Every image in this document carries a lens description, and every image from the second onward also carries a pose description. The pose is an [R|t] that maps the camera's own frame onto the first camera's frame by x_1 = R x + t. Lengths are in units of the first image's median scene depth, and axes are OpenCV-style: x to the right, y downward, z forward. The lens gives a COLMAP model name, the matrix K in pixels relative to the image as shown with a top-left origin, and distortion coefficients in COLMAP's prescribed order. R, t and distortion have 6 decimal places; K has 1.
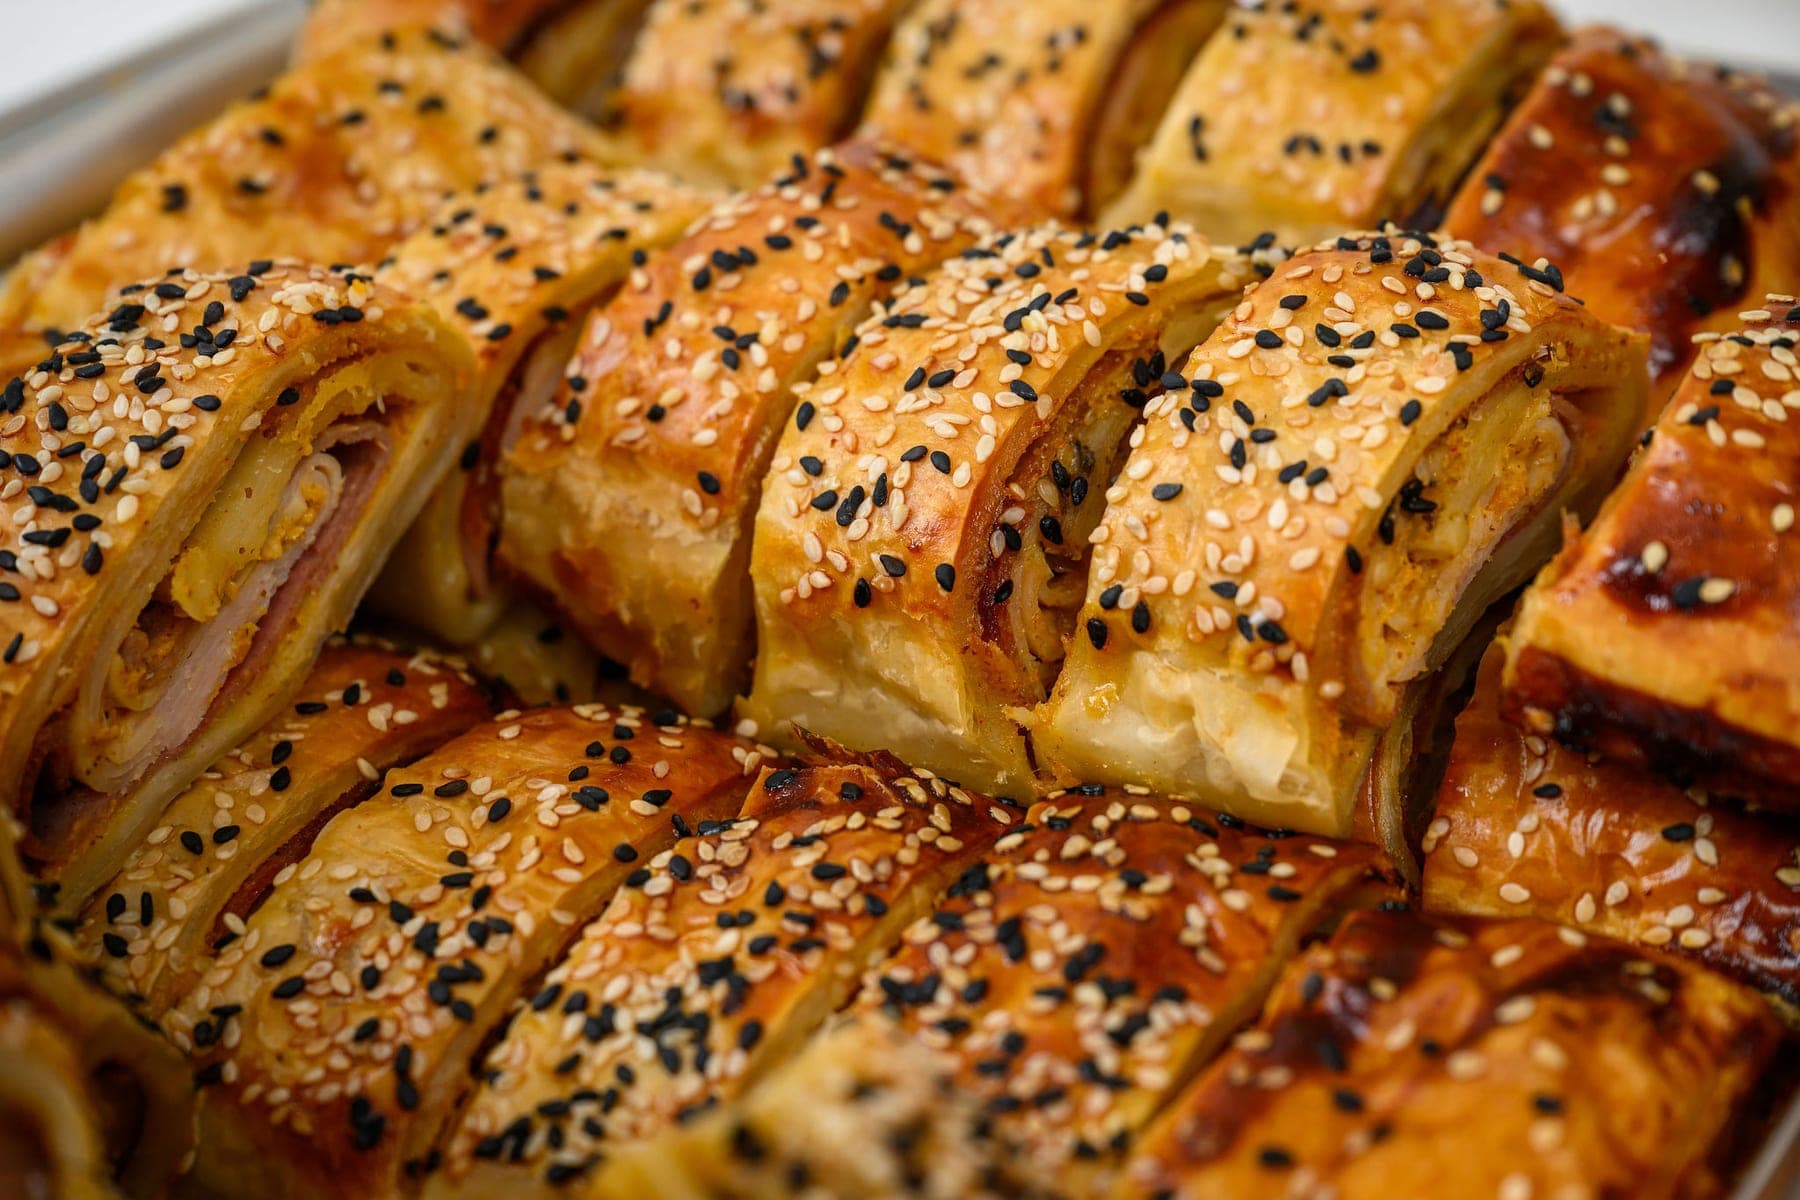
lens RADIAL K [[3477.0, 0, 900.0], [0, 3477.0, 600.0], [0, 0, 1]] dist [-0.008847, -0.093520]
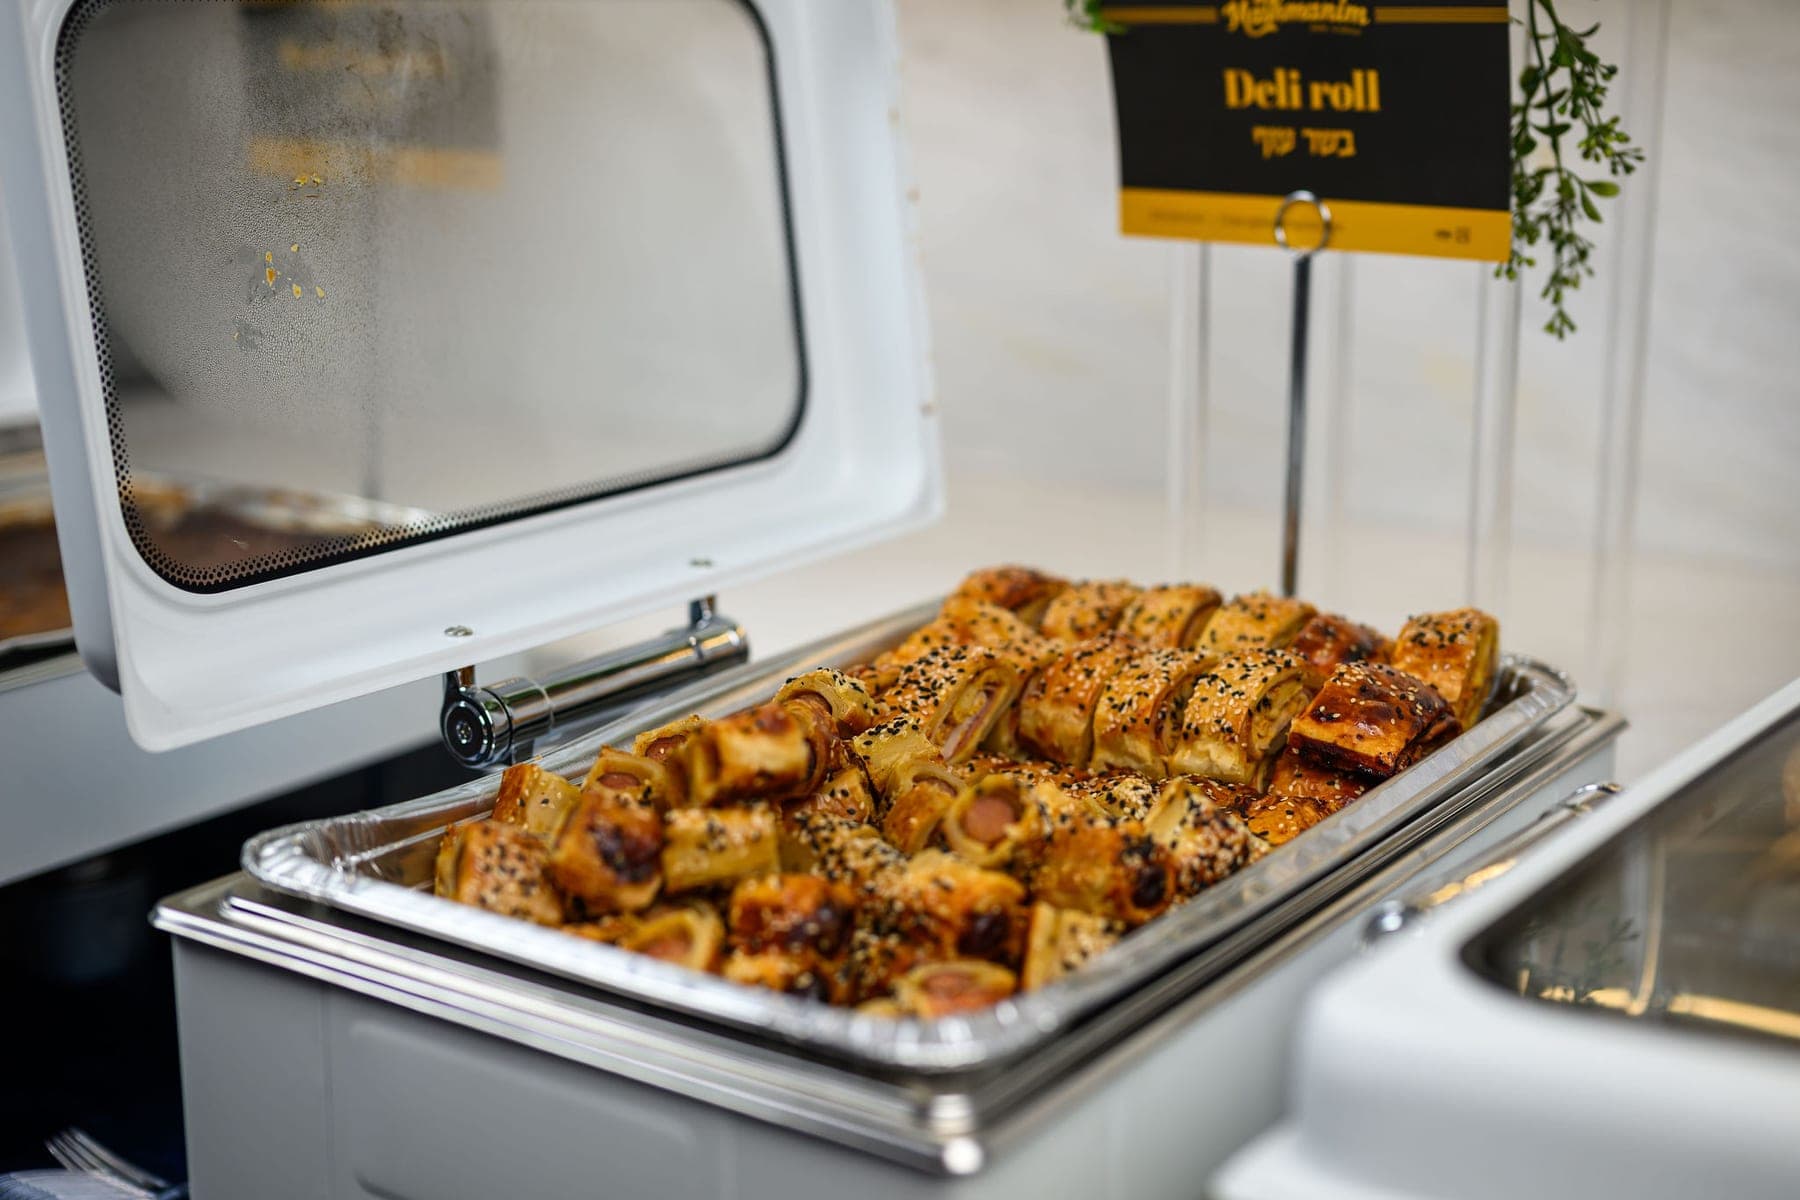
lens RADIAL K [[3477.0, 0, 900.0], [0, 3477.0, 600.0], [0, 0, 1]] dist [-0.008847, -0.093520]
pose [[0.999243, 0.037382, -0.010809, -0.221926], [-0.038913, 0.961197, -0.273106, 0.918574], [0.000180, 0.273320, 0.961923, -2.733950]]
